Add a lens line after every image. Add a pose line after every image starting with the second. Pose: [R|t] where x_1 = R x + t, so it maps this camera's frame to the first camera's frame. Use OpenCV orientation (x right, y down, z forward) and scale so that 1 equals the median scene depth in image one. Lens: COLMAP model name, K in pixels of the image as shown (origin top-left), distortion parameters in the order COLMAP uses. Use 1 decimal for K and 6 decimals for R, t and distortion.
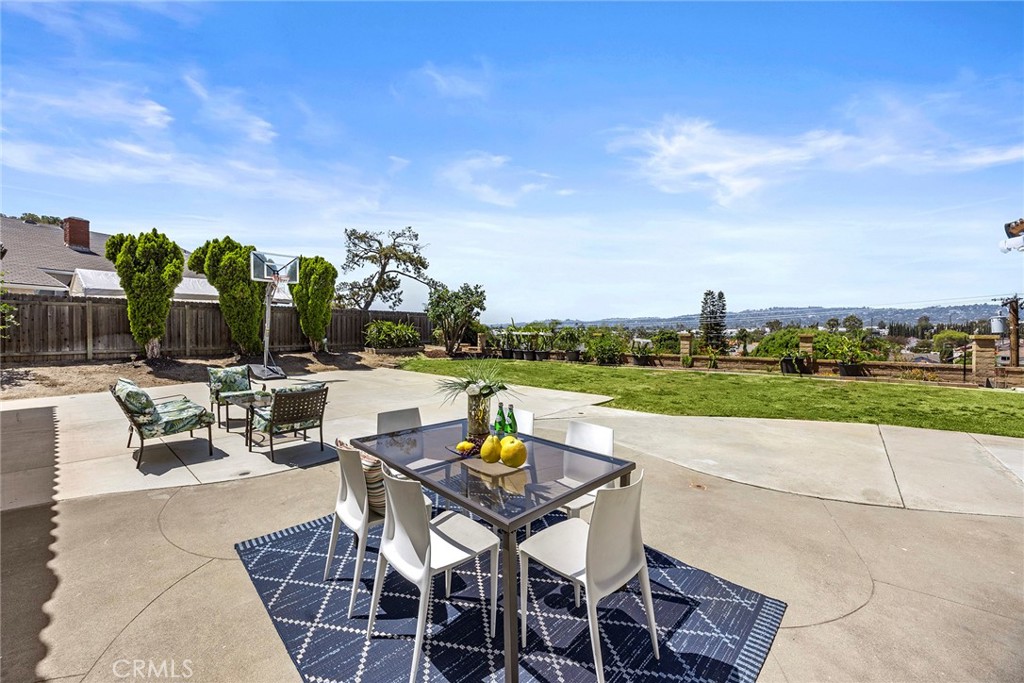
lens RADIAL K [[393.3, 0, 517.3], [0, 393.3, 332.8], [0, 0, 1]] dist [0.000128, -0.000068]
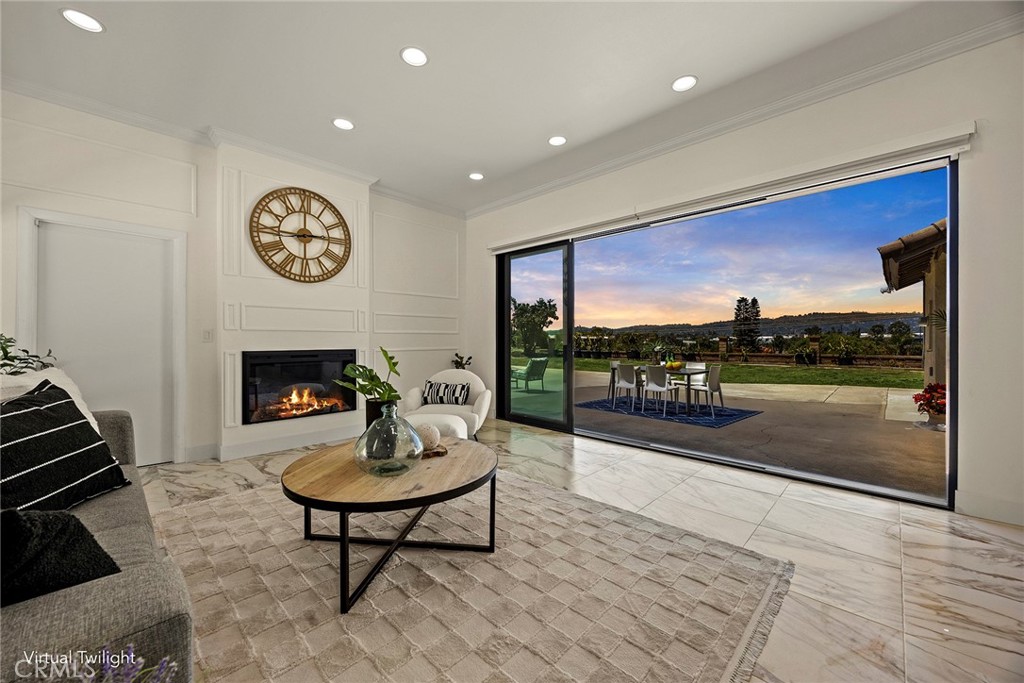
lens RADIAL K [[393.3, 0, 515.9], [0, 393.3, 336.1], [0, 0, 1]] dist [0.000128, -0.000068]
pose [[0.997556, -0.003234, -0.069801, -0.119556], [0.002476, 0.999937, -0.010946, 0.009136], [0.069832, 0.010746, 0.997501, -0.250963]]
